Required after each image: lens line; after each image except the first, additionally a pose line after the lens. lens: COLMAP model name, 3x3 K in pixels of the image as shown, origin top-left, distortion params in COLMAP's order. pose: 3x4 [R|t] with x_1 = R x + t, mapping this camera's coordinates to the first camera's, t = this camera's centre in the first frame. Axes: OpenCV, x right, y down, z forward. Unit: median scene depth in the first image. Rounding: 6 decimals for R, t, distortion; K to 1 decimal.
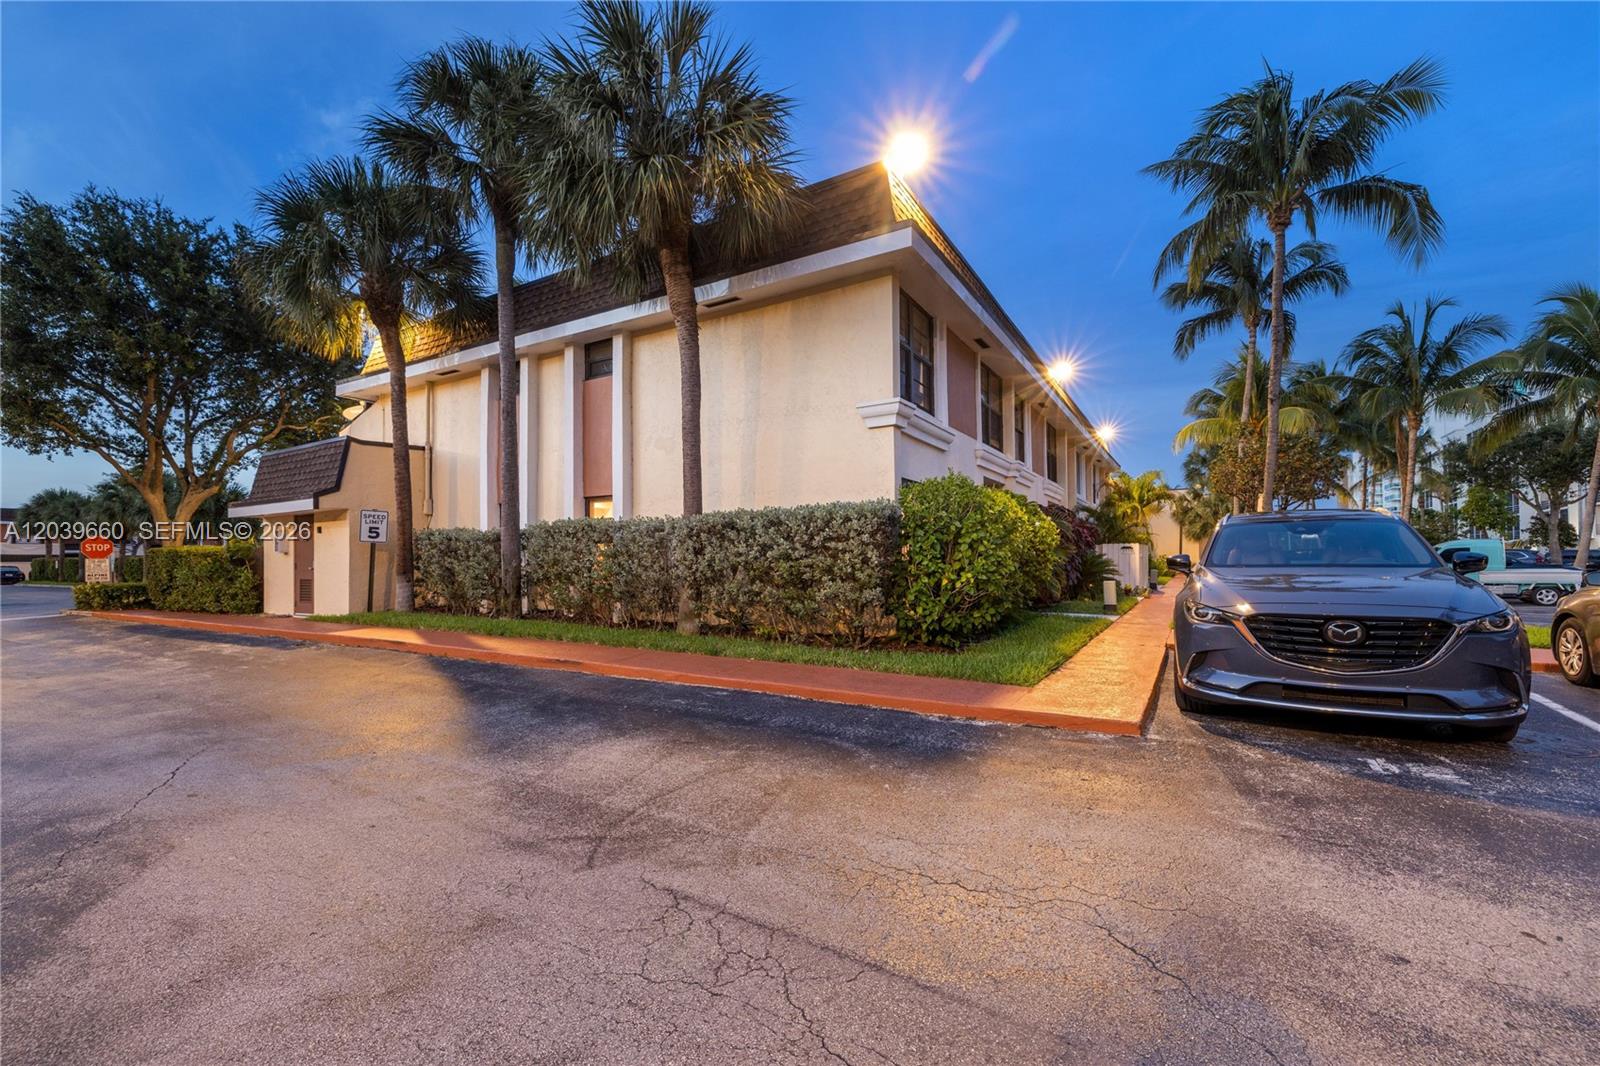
lens RADIAL K [[667.3, 0, 793.3], [0, 667.3, 534.1], [0, 0, 1]] dist [-0.001372, -0.000023]
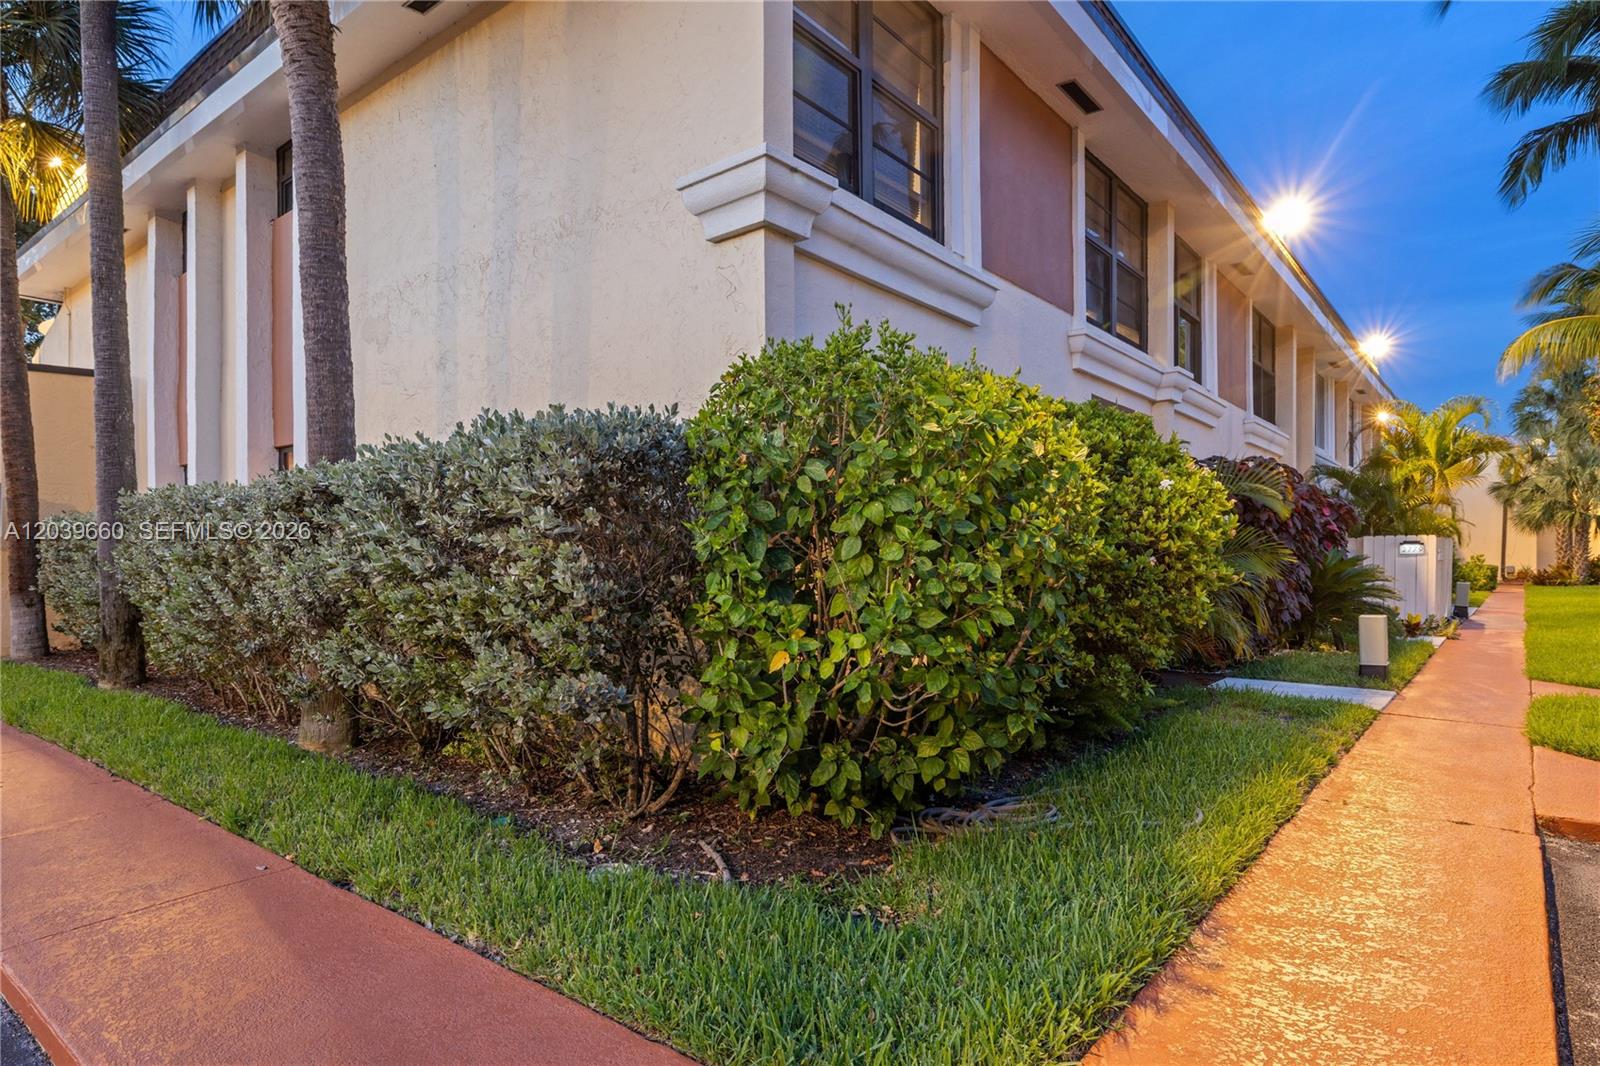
lens RADIAL K [[910.2, 0, 804.0], [0, 910.2, 549.8], [0, 0, 1]] dist [-0.001570, -0.002799]
pose [[0.992268, 0.000338, -0.124111, 0.146682], [0.003196, 0.999595, 0.028275, 0.004508], [0.124070, -0.028453, 0.991865, 0.296786]]
